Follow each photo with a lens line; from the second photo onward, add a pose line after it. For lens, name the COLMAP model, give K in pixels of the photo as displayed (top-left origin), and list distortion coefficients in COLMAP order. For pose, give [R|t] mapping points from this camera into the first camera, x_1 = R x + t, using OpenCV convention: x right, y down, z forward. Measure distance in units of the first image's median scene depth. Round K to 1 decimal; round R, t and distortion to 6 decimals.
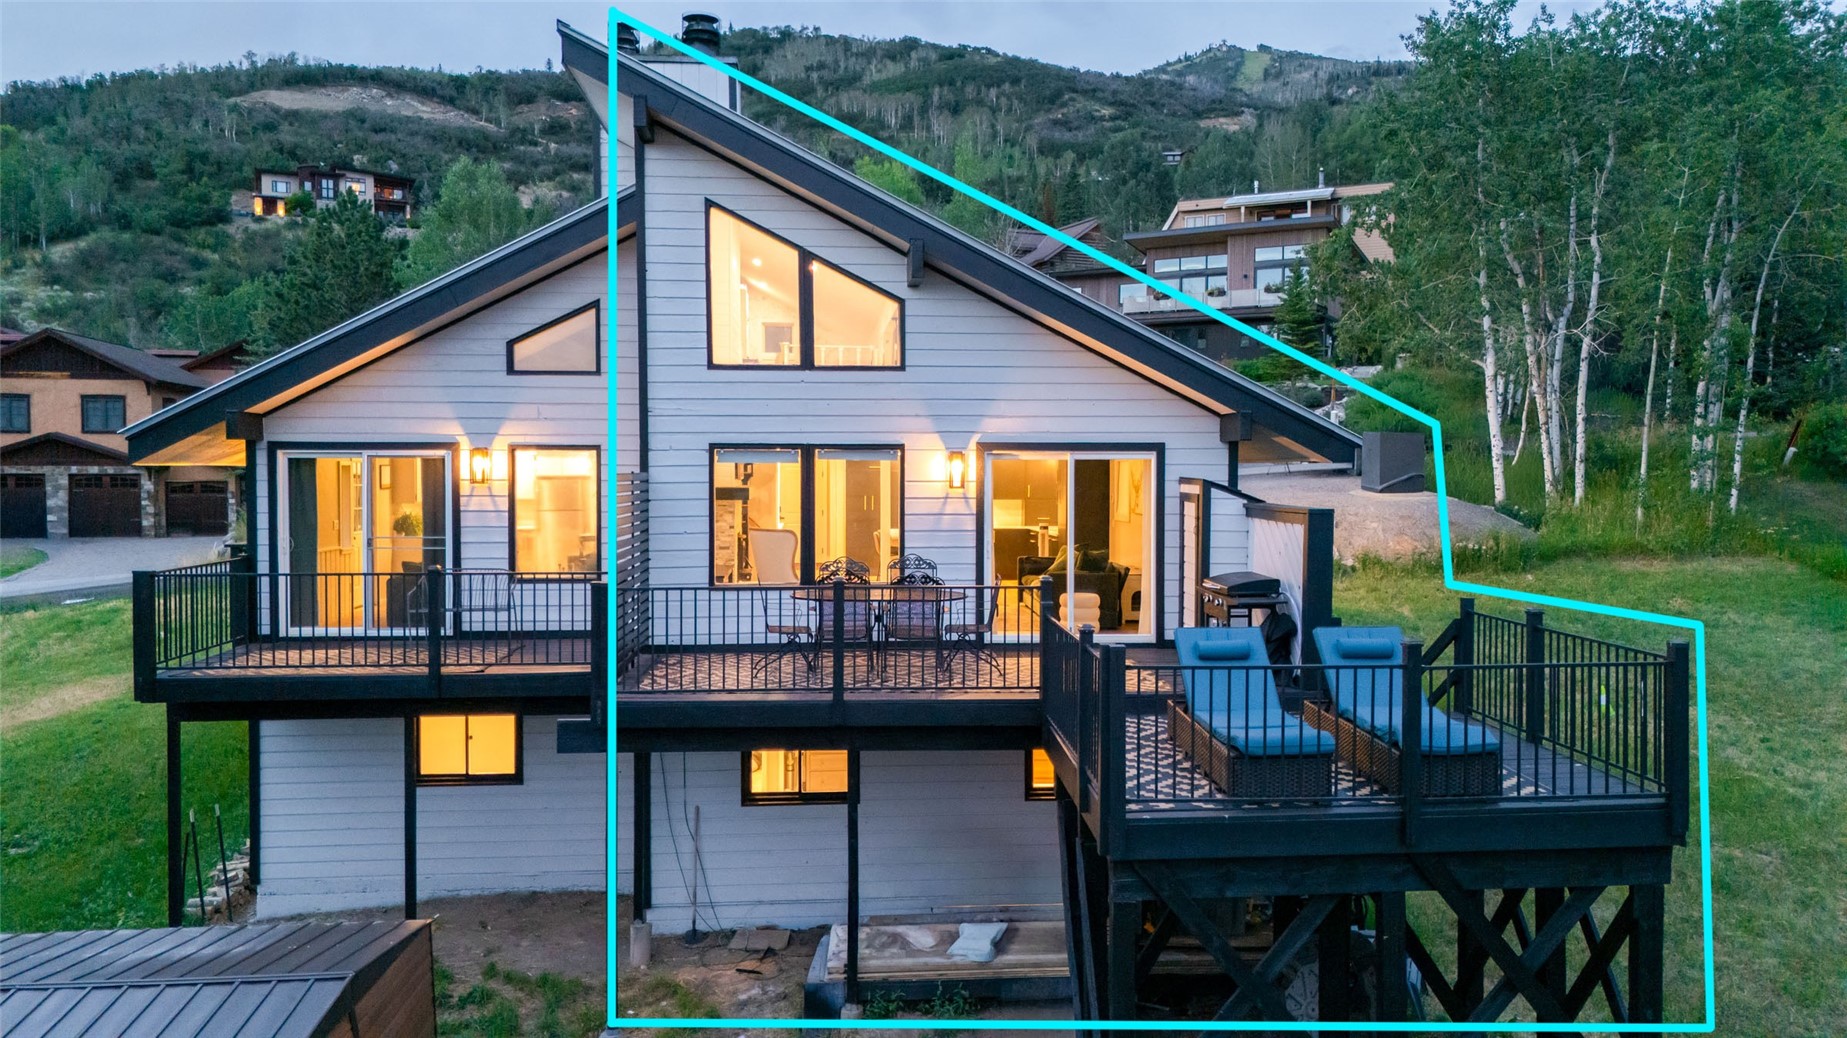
lens RADIAL K [[1326.7, 0, 924.0], [0, 1326.7, 534.6], [0, 0, 1]] dist [0.086060, -0.083177]
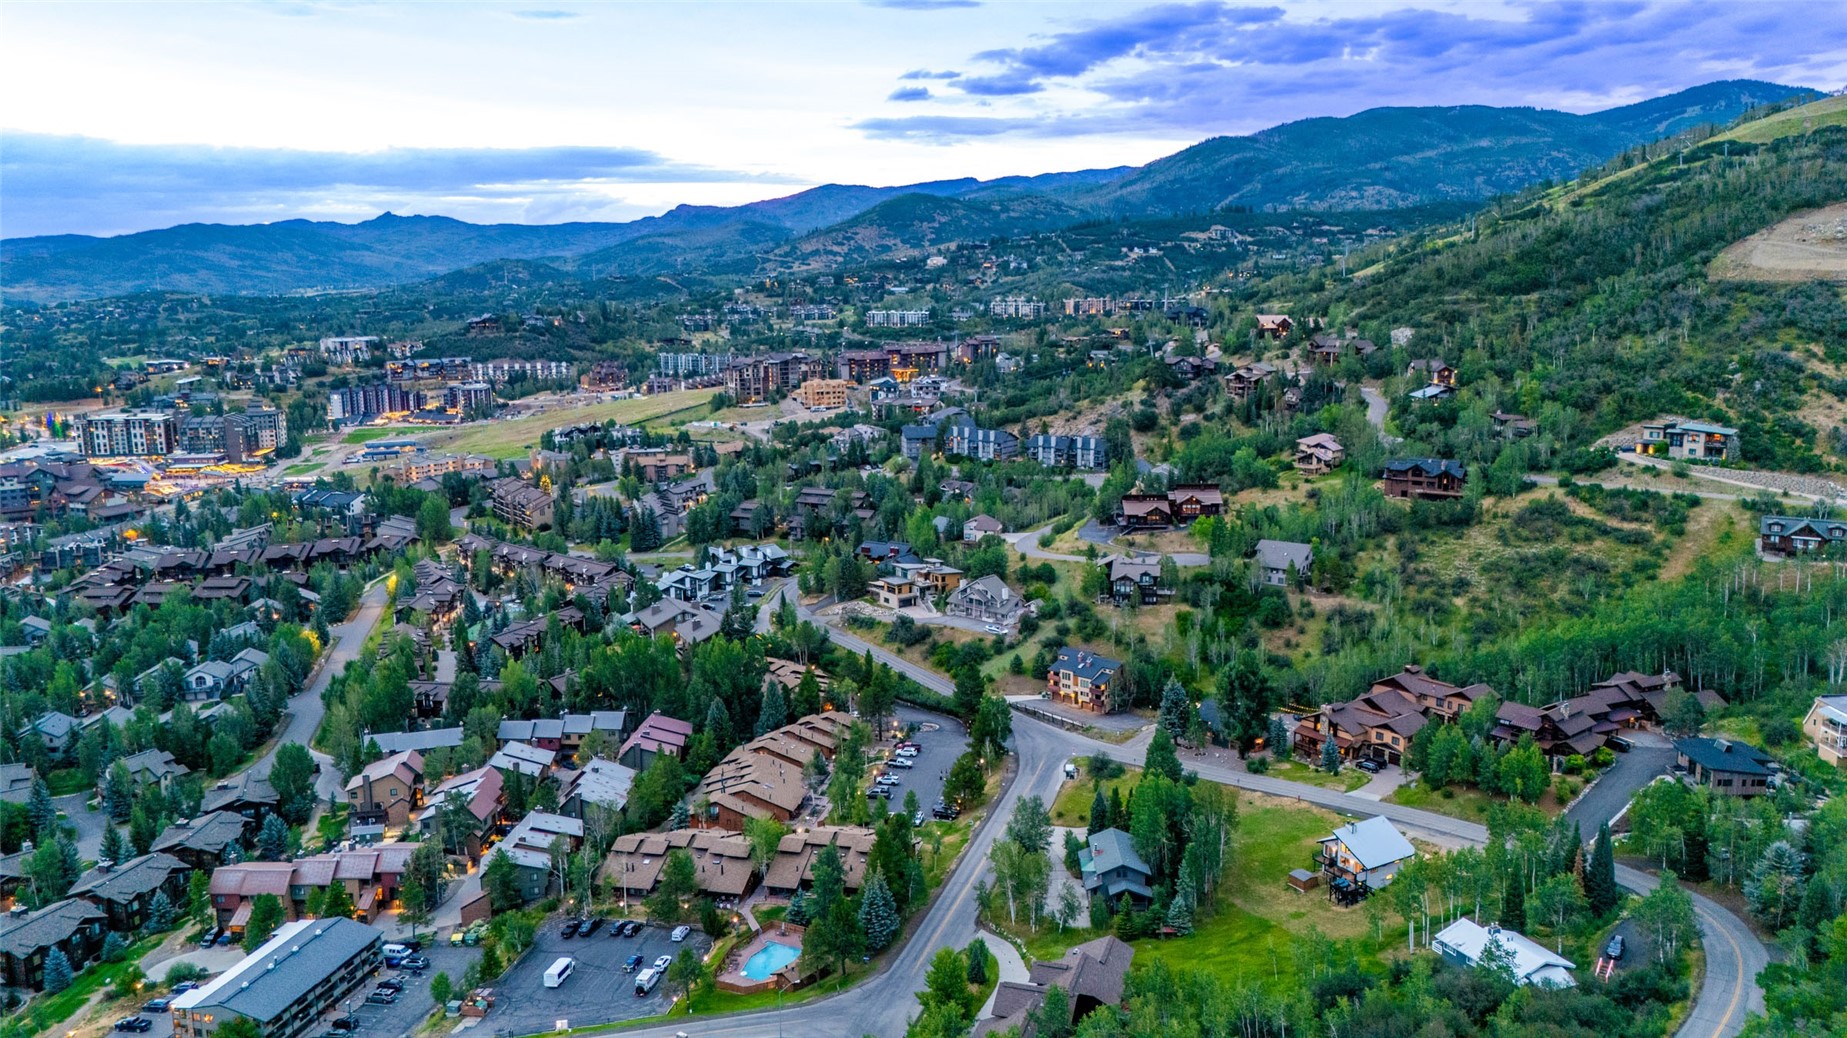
lens RADIAL K [[1326.7, 0, 924.0], [0, 1326.7, 534.6], [0, 0, 1]] dist [0.086060, -0.083177]
pose [[0.432266, 0.152476, -0.888762, 0.705834], [-0.019811, 0.986969, 0.159689, -0.392261], [0.901529, -0.051421, 0.429653, -0.633826]]
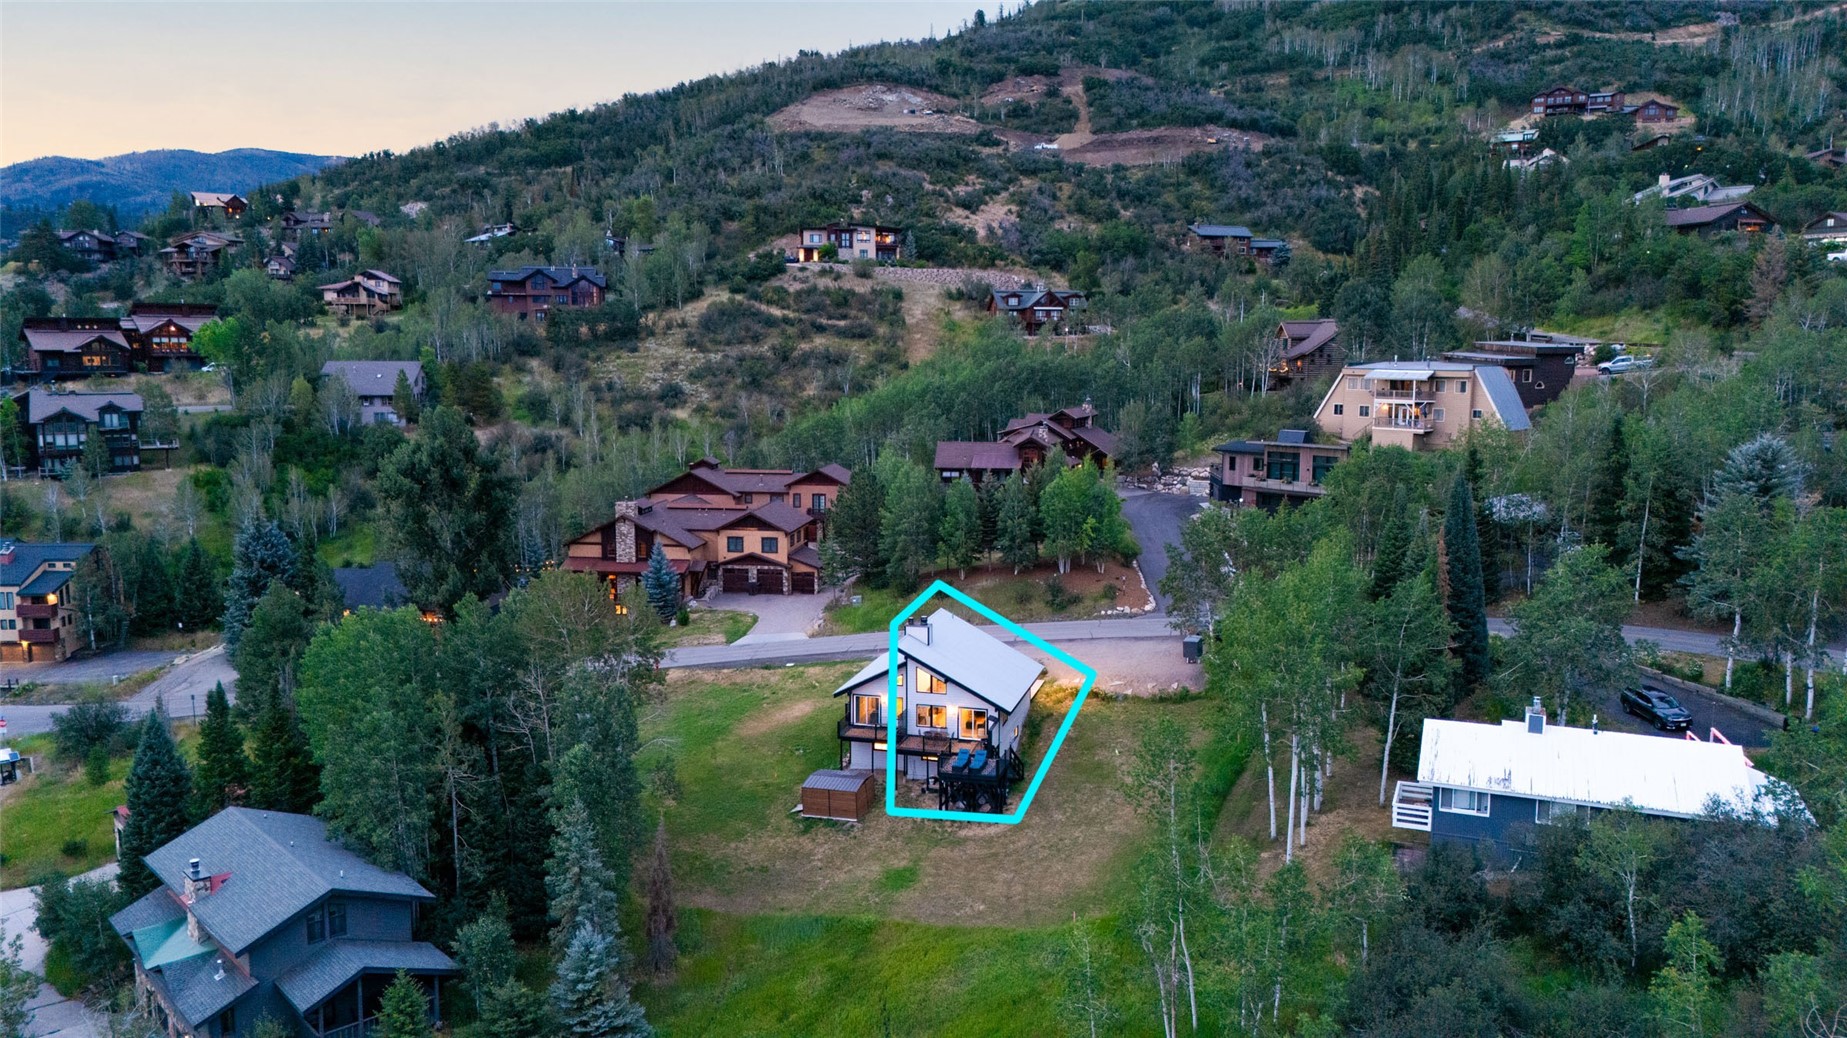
lens RADIAL K [[1326.7, 0, 924.0], [0, 1326.7, 534.6], [0, 0, 1]] dist [0.086060, -0.083177]
pose [[0.938708, 0.045235, -0.341732, 0.121037], [-0.011040, 0.994789, 0.101353, -0.091789], [0.344536, -0.091368, 0.934316, -0.292844]]
